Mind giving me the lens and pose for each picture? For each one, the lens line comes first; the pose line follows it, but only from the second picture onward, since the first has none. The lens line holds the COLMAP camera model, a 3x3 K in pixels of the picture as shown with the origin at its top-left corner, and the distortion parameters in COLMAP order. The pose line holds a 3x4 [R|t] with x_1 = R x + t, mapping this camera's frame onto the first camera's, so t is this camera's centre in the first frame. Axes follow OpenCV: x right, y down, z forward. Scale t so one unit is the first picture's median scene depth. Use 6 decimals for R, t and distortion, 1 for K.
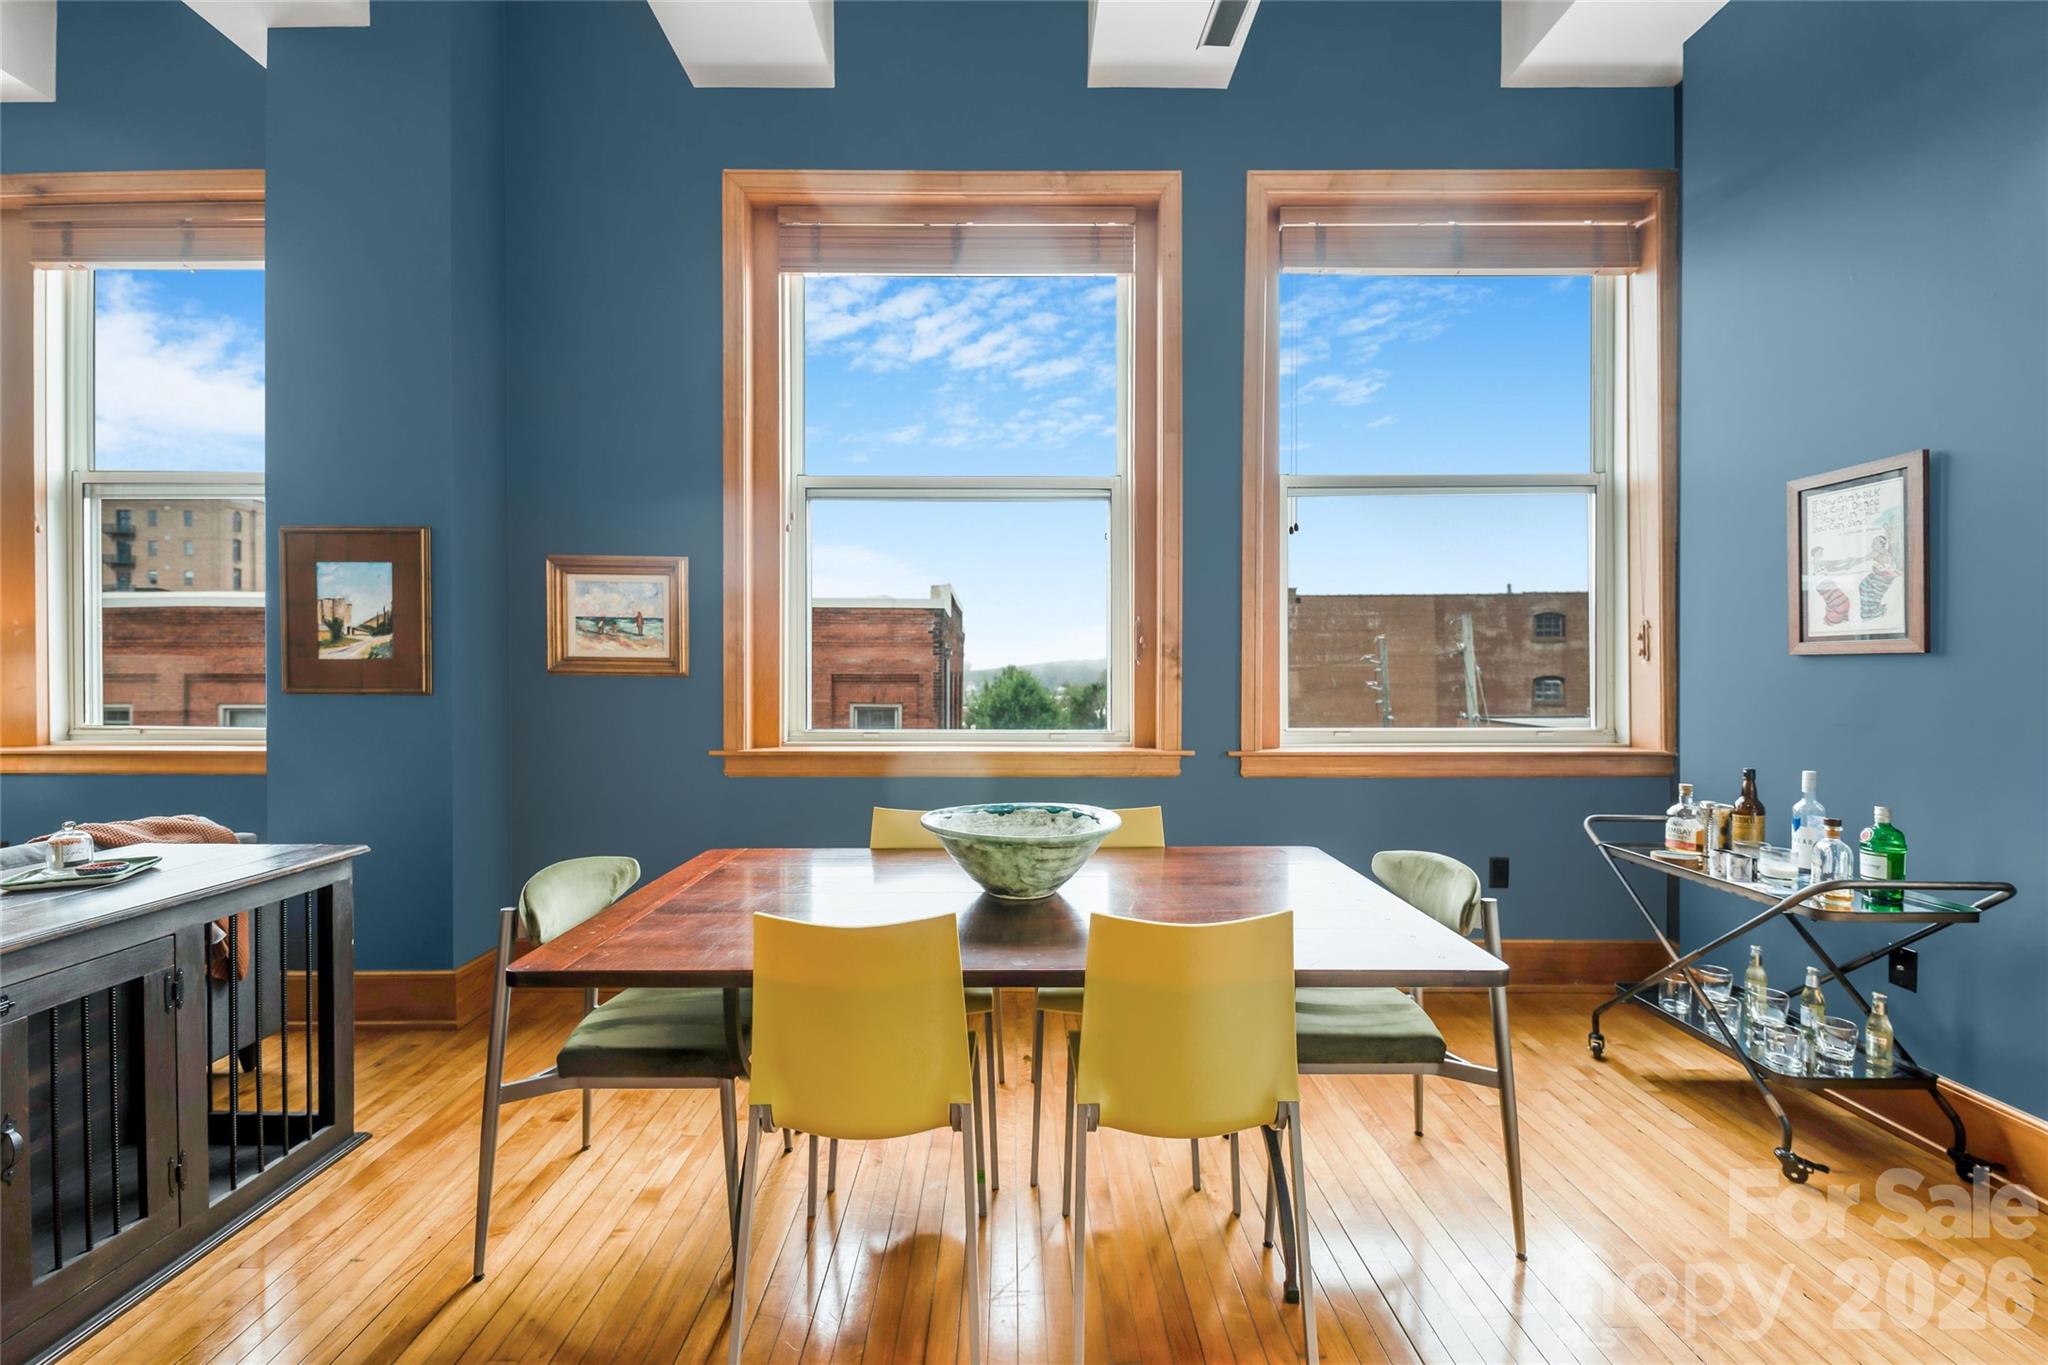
lens RADIAL K [[826.4, 0, 1017.1], [0, 826.4, 675.5], [0, 0, 1]] dist [-0.004898, -0.000420]
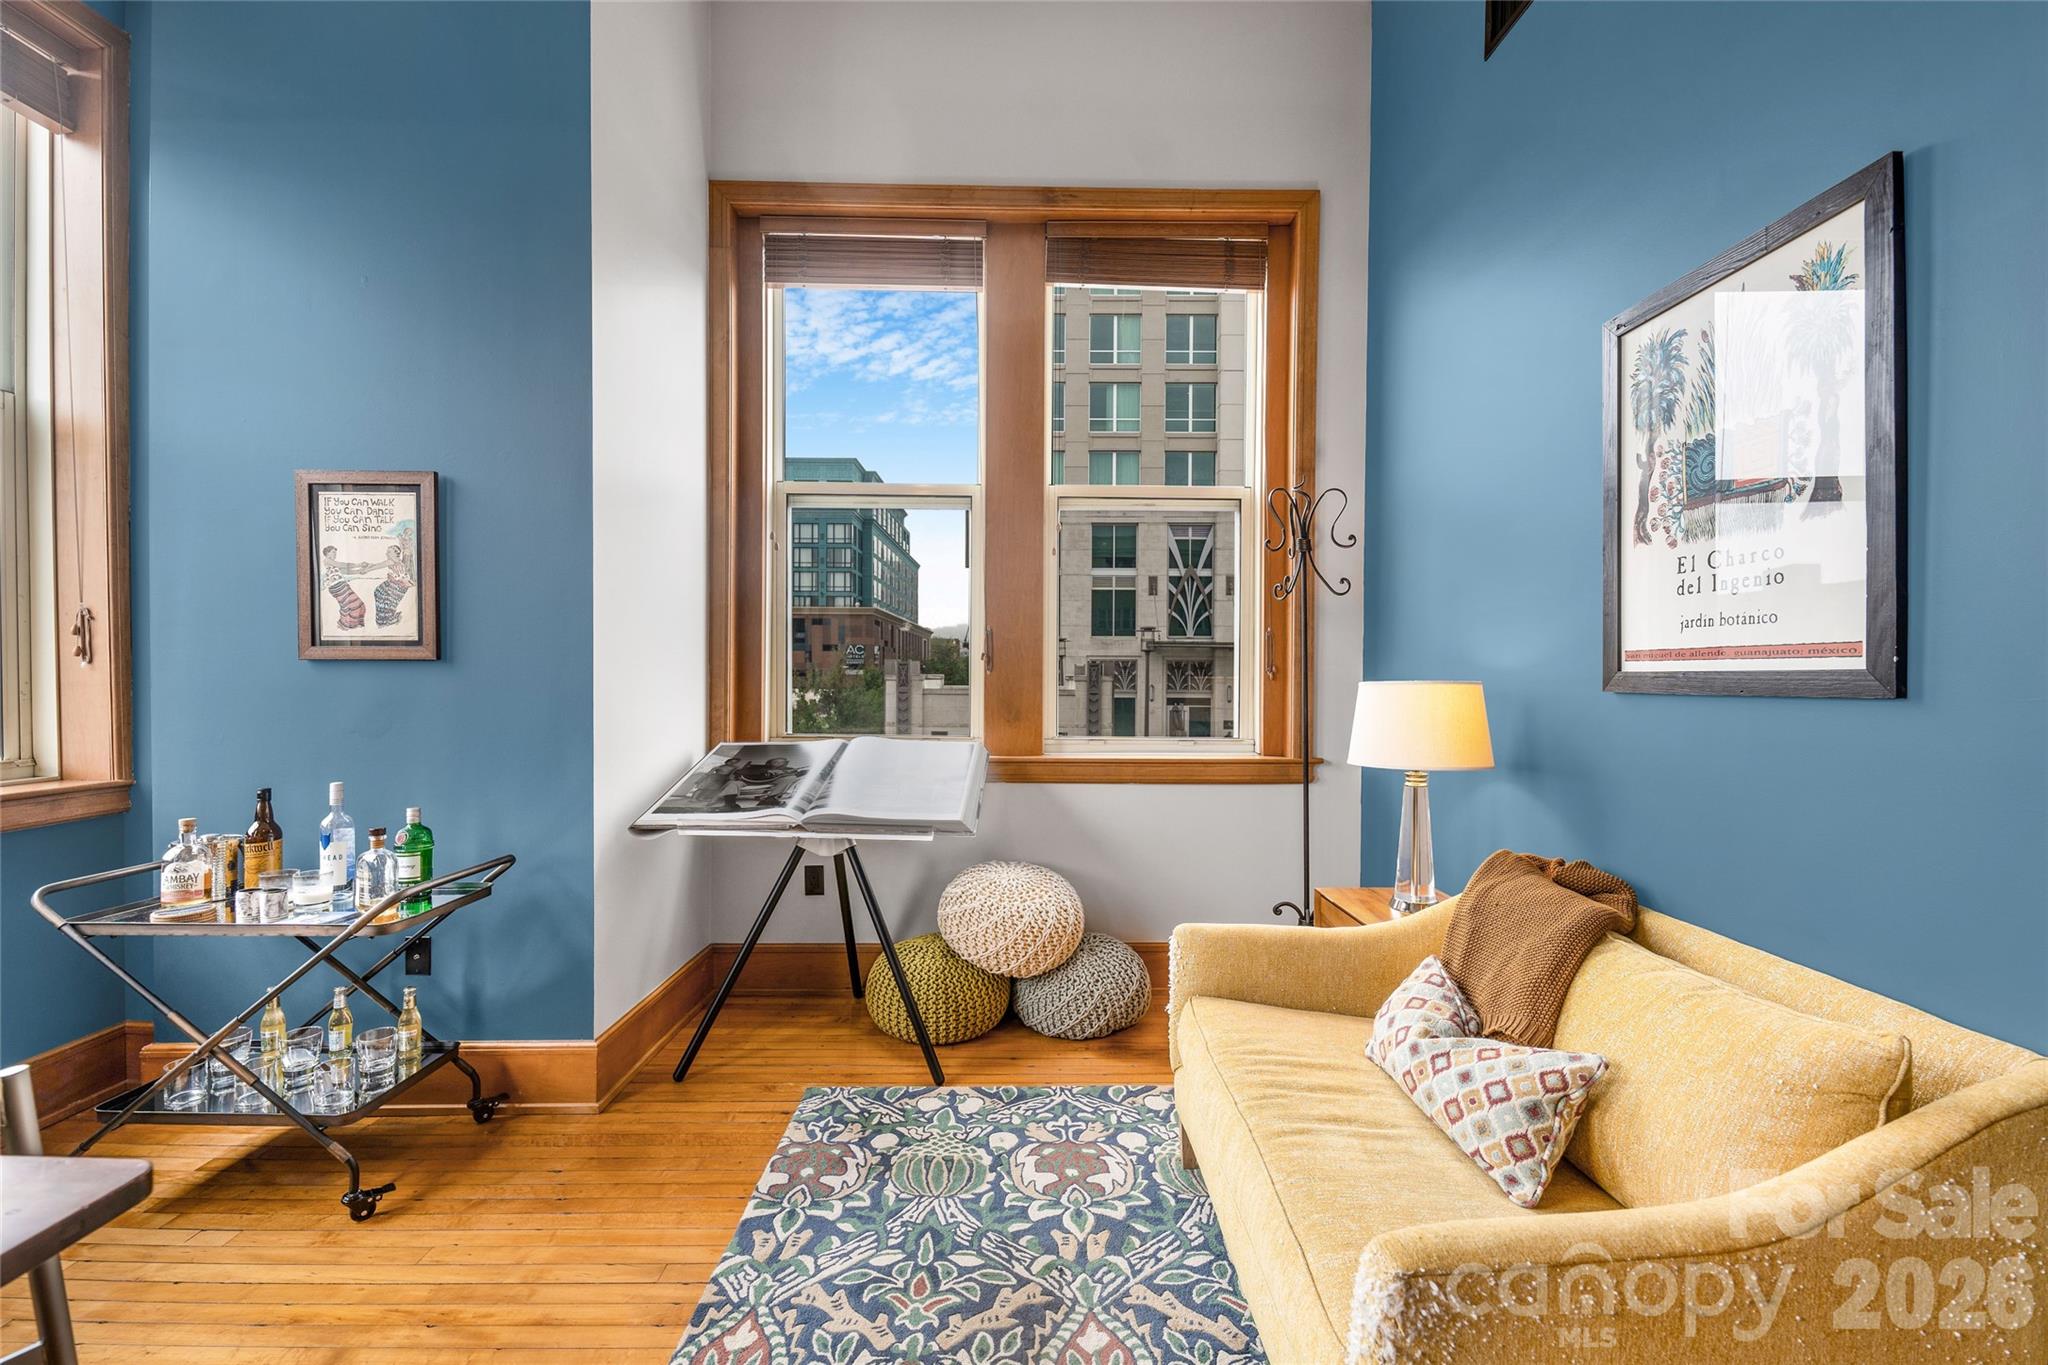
lens RADIAL K [[856.3, 0, 1024.0], [0, 856.3, 682.5], [0, 0, 1]] dist [-0.002742, -0.000710]
pose [[-0.003289, -0.012005, 0.999923, -0.019089], [0.006322, 0.999908, 0.012026, -0.004796], [-0.999975, 0.006361, -0.003213, 0.168116]]
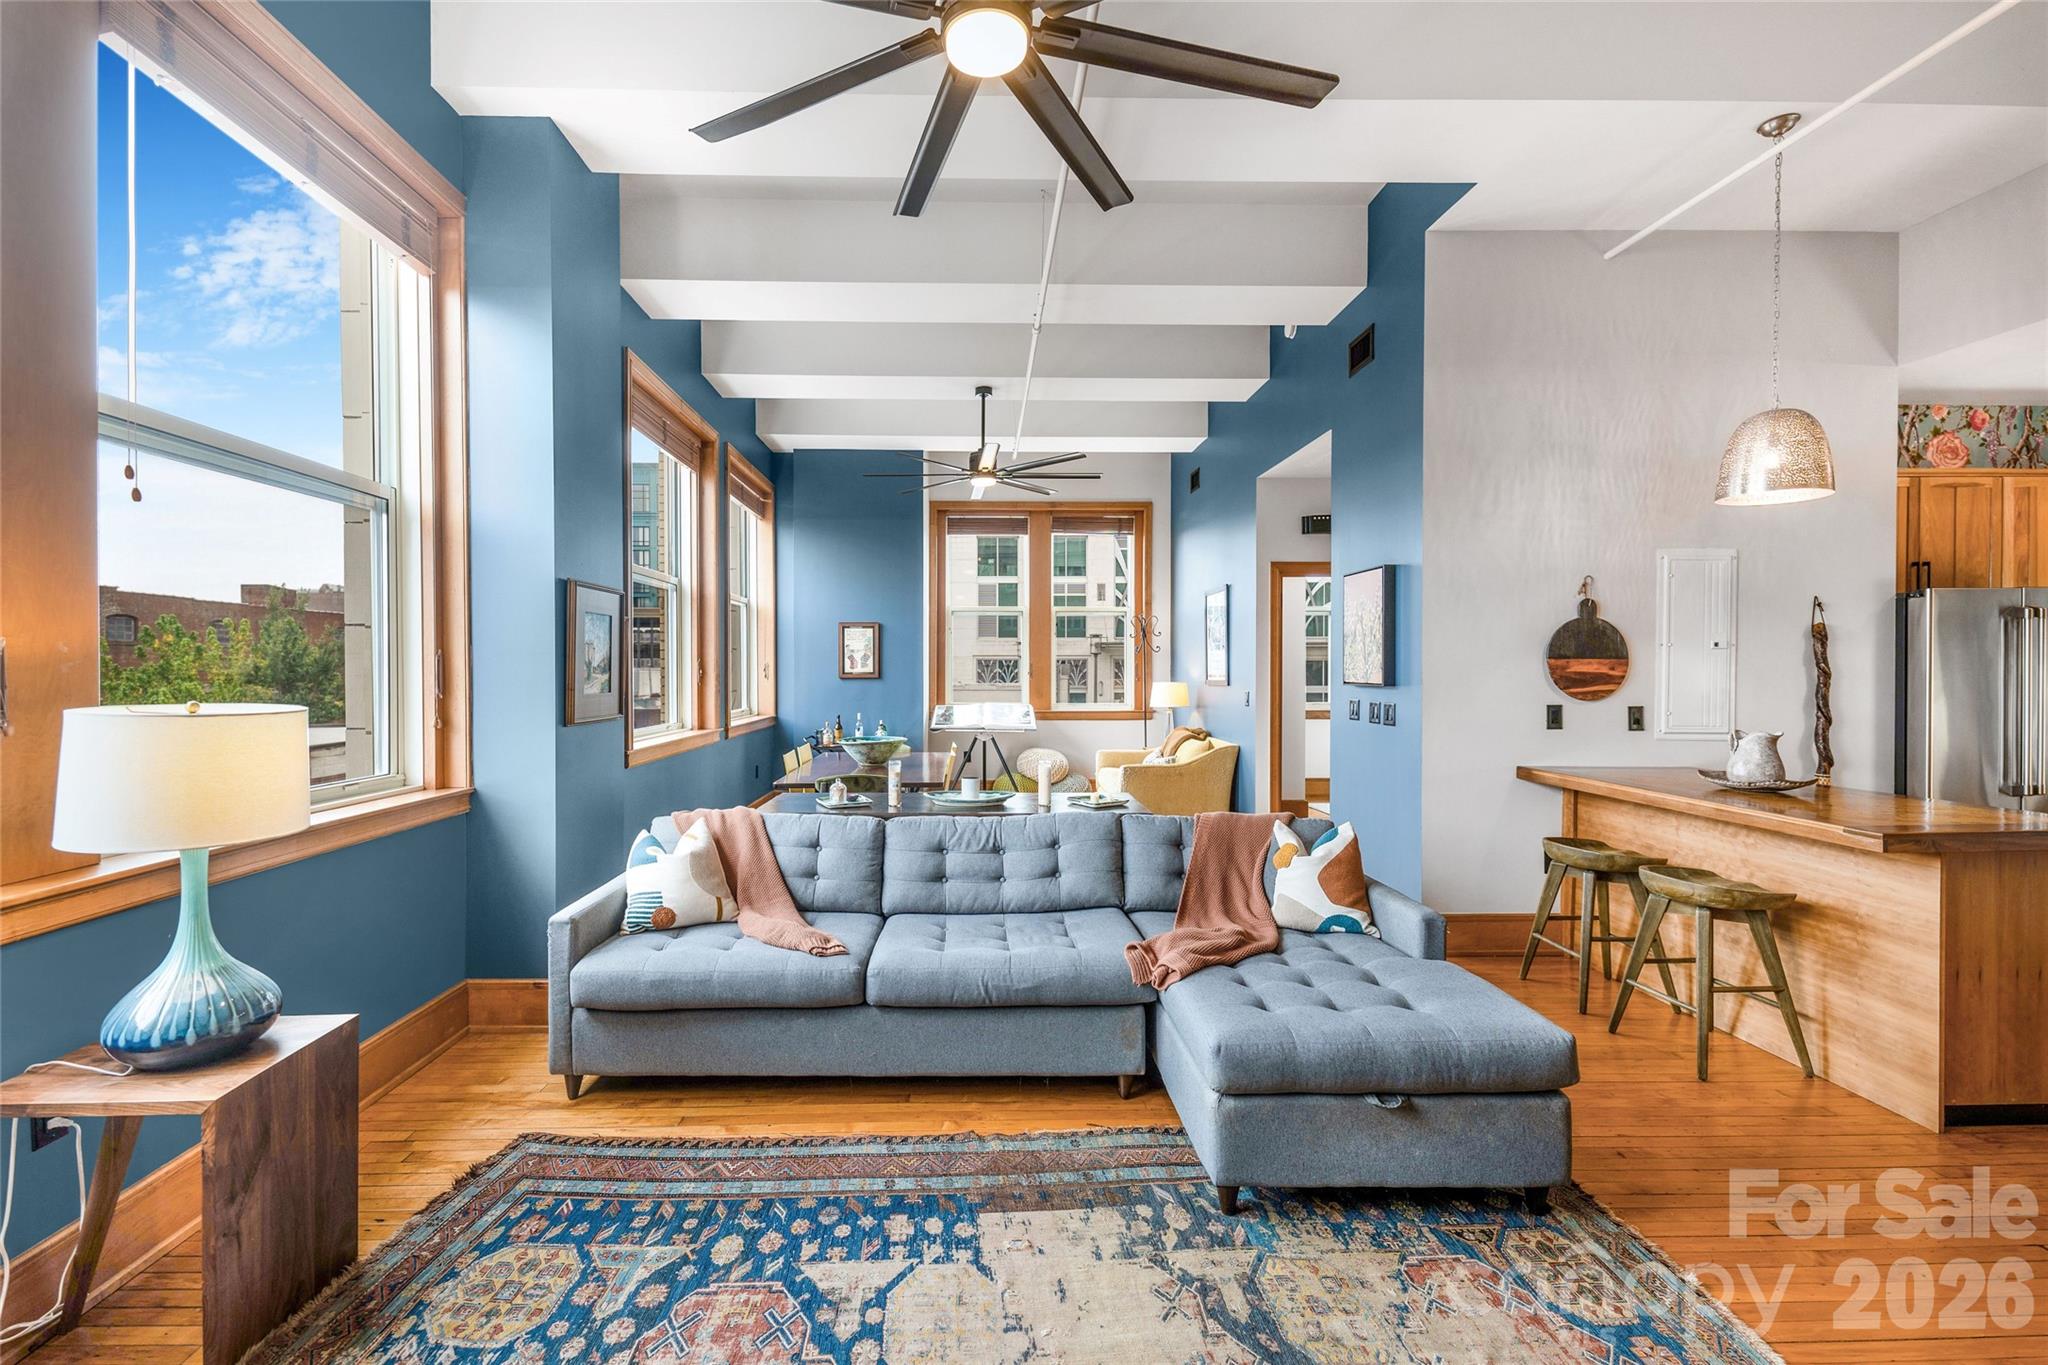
lens RADIAL K [[845.1, 0, 1051.7], [0, 845.1, 660.5], [0, 0, 1]] dist [0.009518, -0.000302]
pose [[-0.091724, 0.009556, 0.995739, -2.005088], [0.011594, 0.999896, -0.008528, -0.048660], [-0.995717, 0.010763, -0.091826, 0.431638]]
